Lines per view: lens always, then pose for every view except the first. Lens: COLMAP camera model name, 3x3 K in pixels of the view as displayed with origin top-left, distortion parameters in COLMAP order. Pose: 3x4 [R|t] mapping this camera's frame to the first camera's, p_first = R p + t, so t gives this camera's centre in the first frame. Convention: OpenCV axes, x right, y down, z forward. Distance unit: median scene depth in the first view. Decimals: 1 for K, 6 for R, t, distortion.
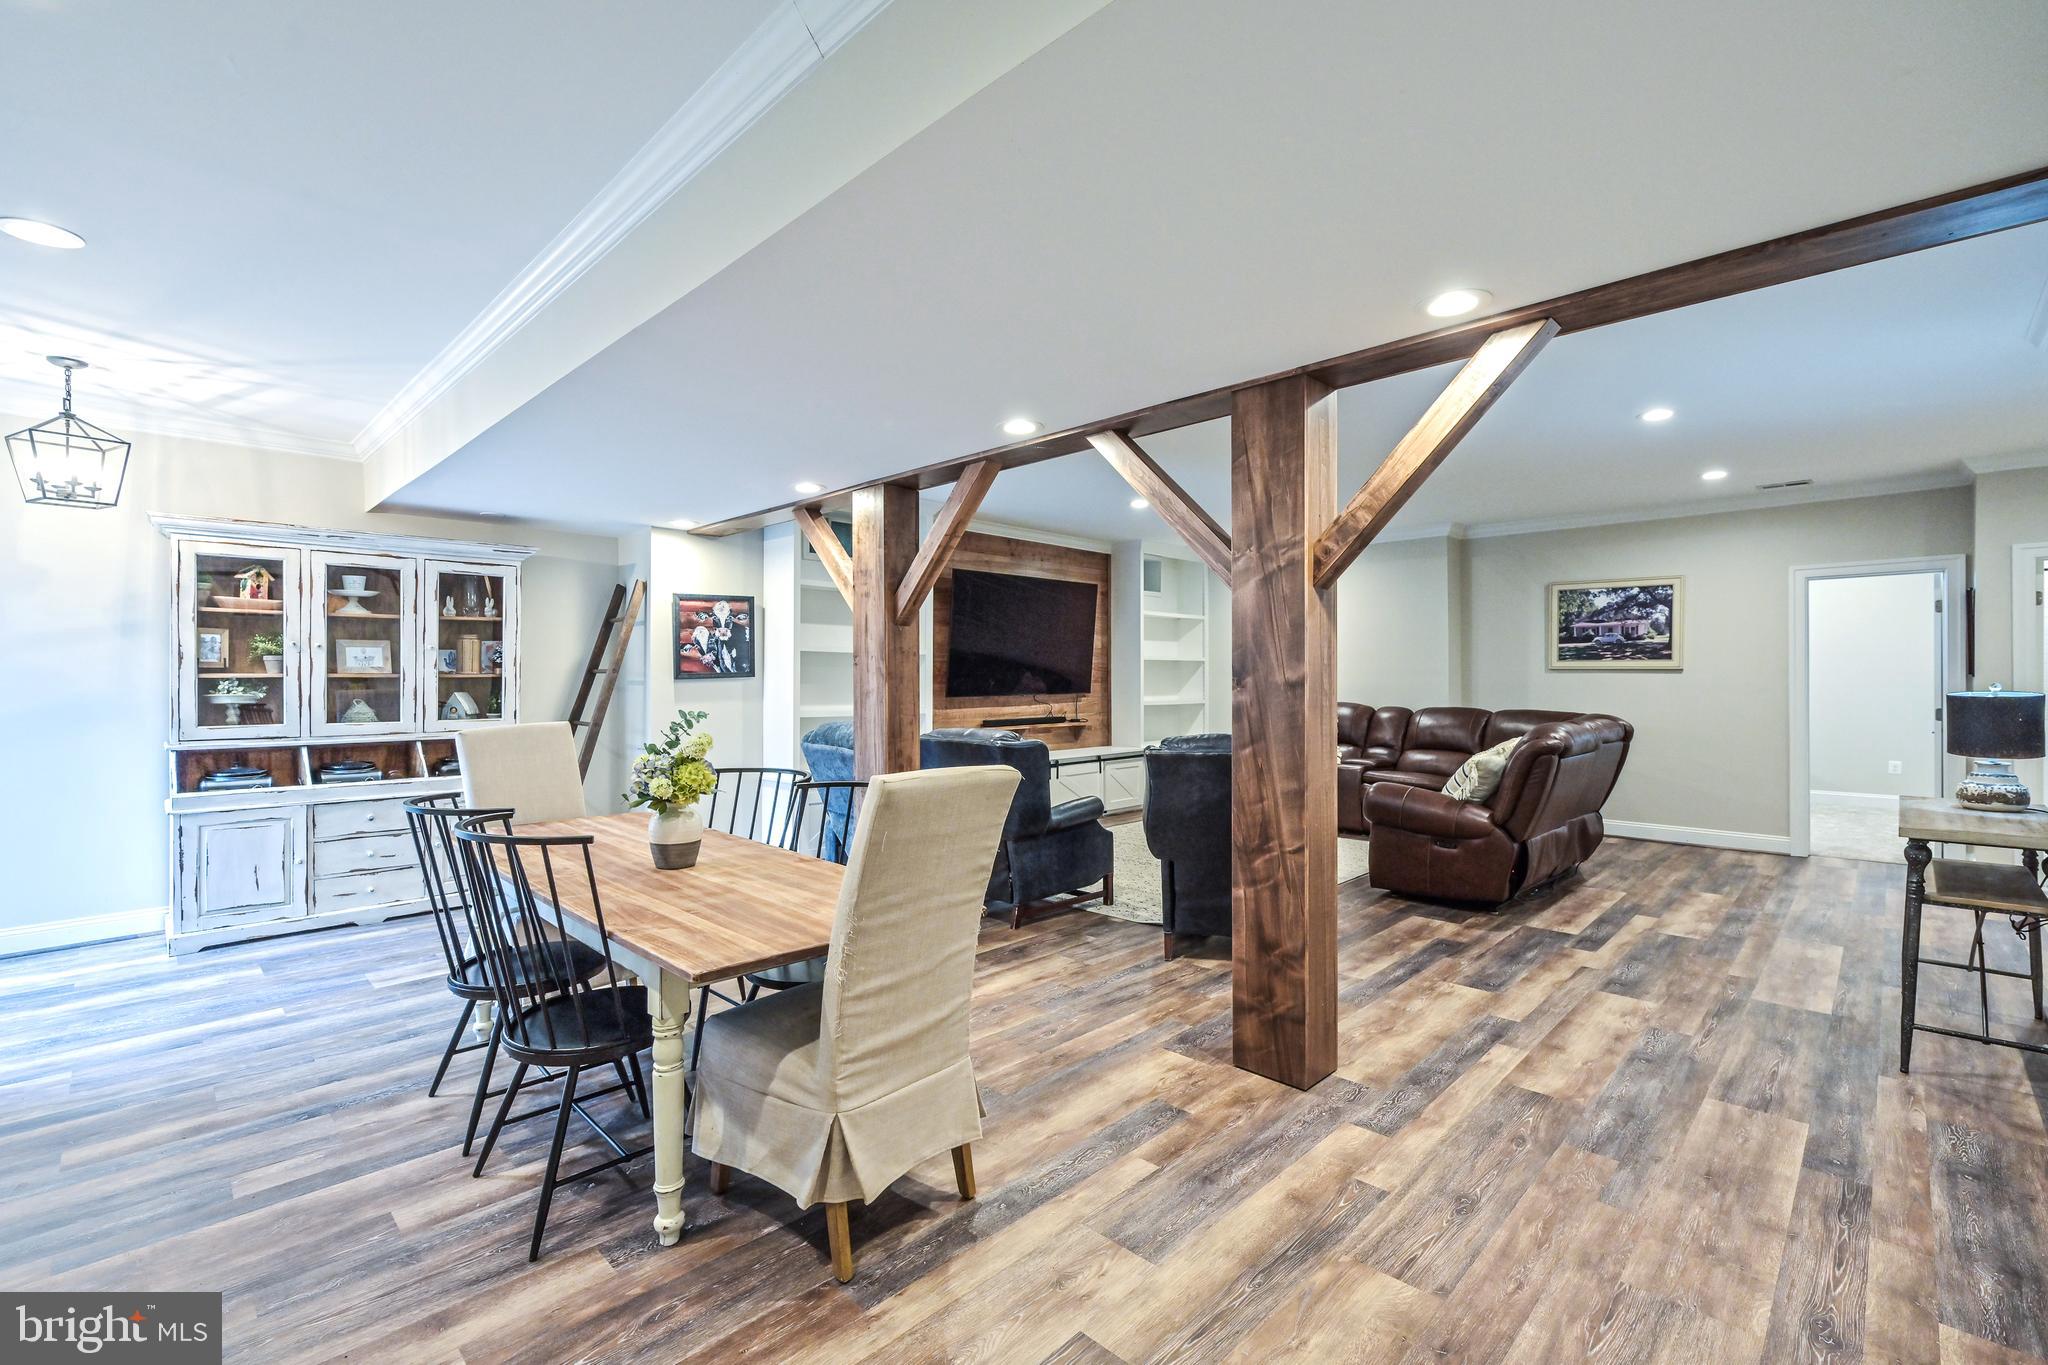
lens RADIAL K [[893.2, 0, 1024.0], [0, 893.2, 682.5], [0, 0, 1]] dist [0.000443, 0.000436]
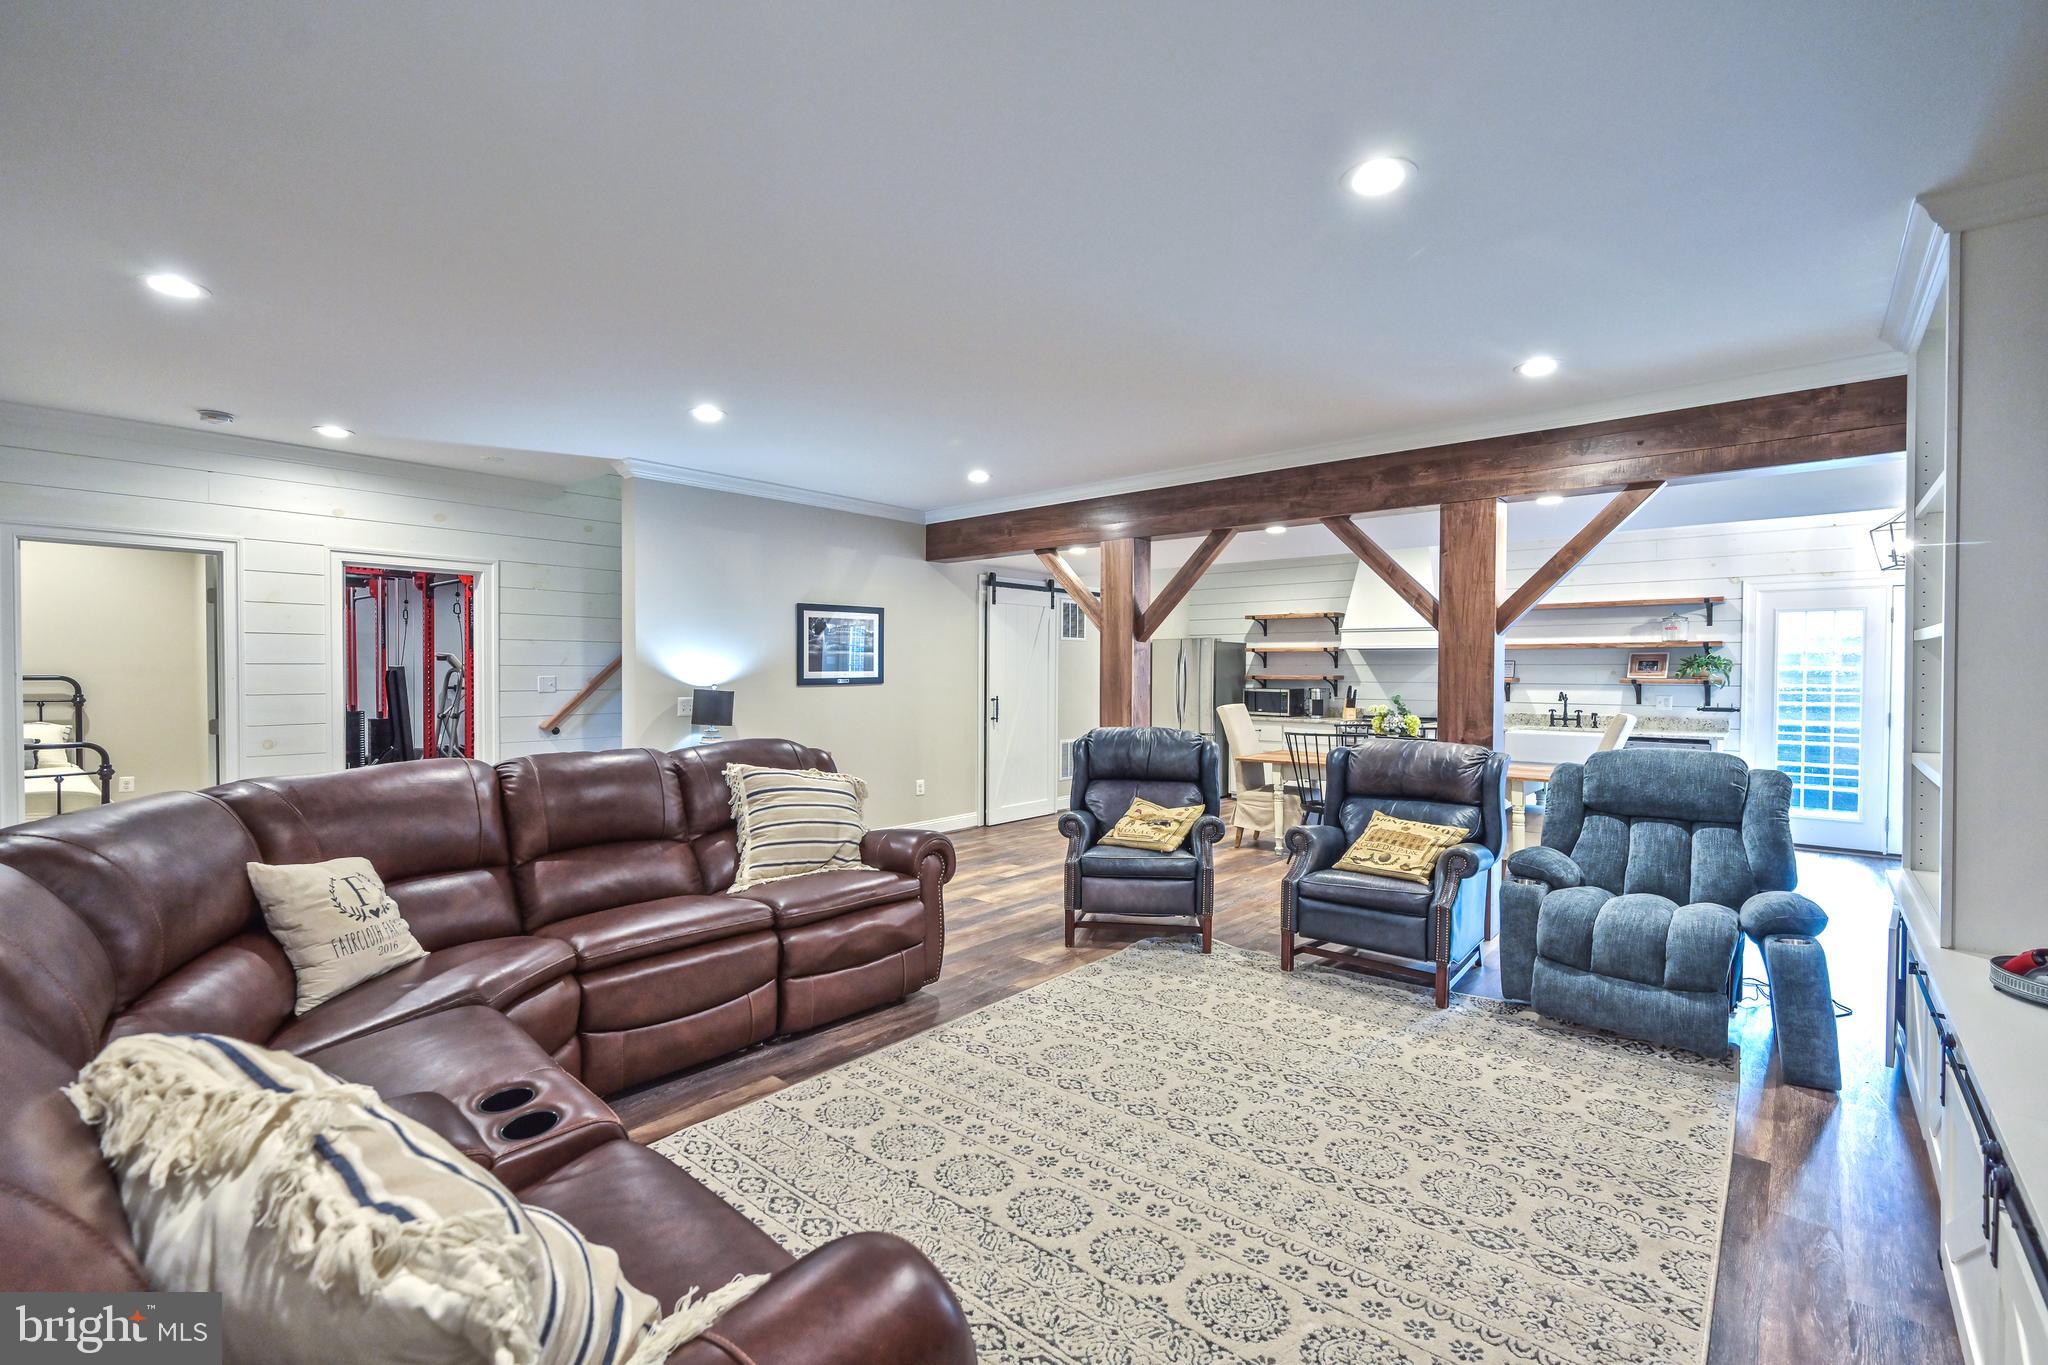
lens RADIAL K [[893.2, 0, 1024.0], [0, 893.2, 682.5], [0, 0, 1]] dist [0.000443, 0.000436]
pose [[-0.998109, 0.001007, -0.061463, 0.504426], [0.000043, 0.999877, 0.015696, -0.027389], [0.061472, 0.015663, -0.997986, 2.369551]]
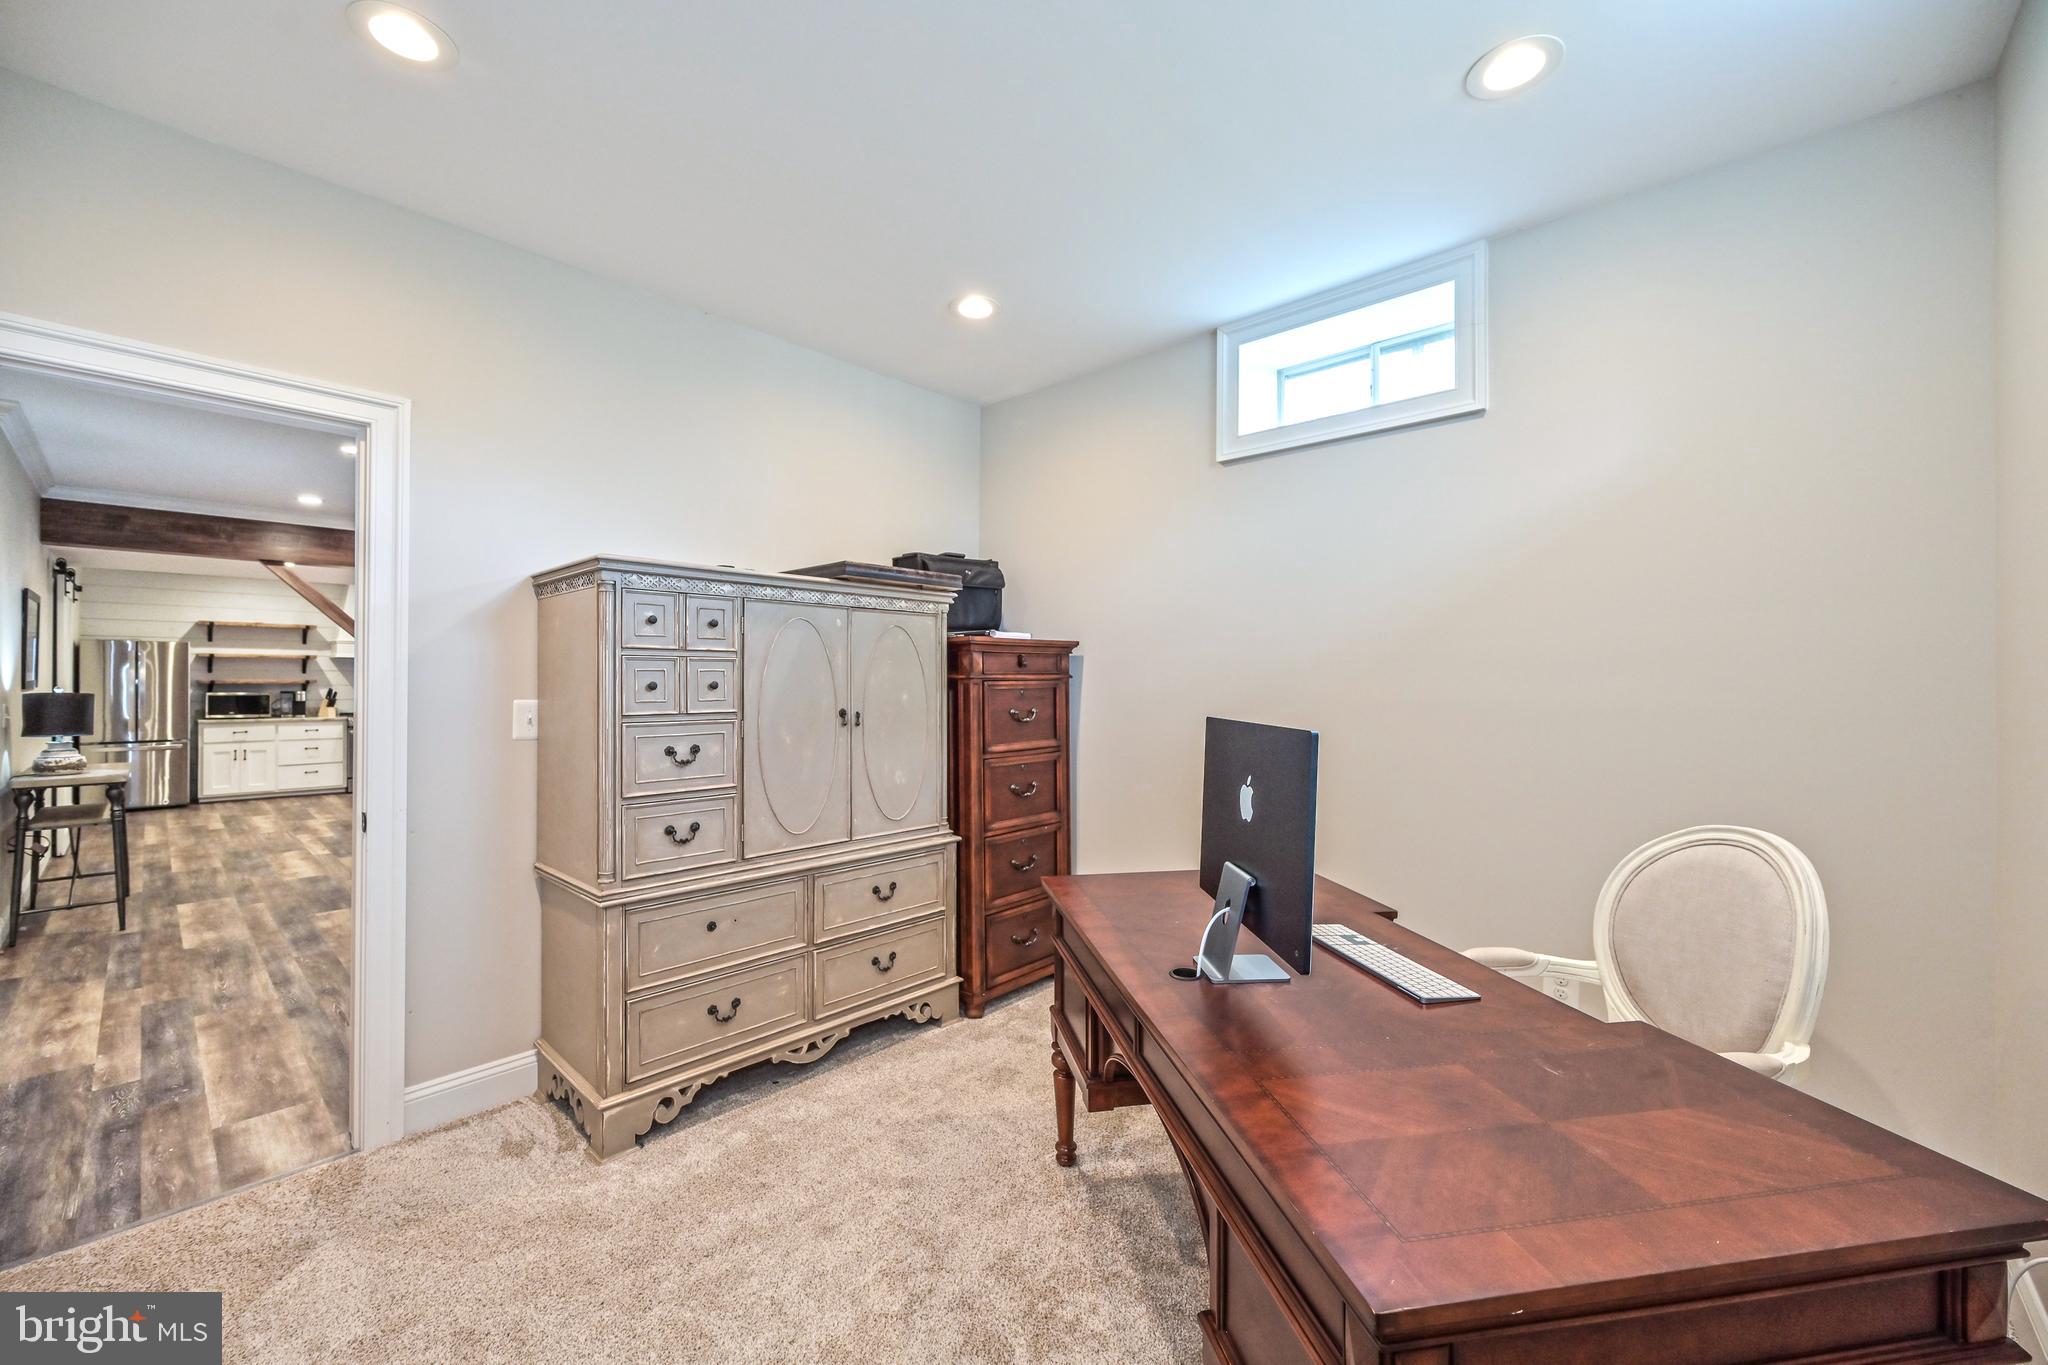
lens RADIAL K [[797.9, 0, 1024.0], [0, 797.9, 682.5], [0, 0, 1]] dist [0.000306, -0.000286]
pose [[0.035555, 0.002783, -0.999364, 2.077434], [-0.003160, 0.999991, 0.002673, -0.012774], [0.999363, 0.003063, 0.035563, 2.153240]]
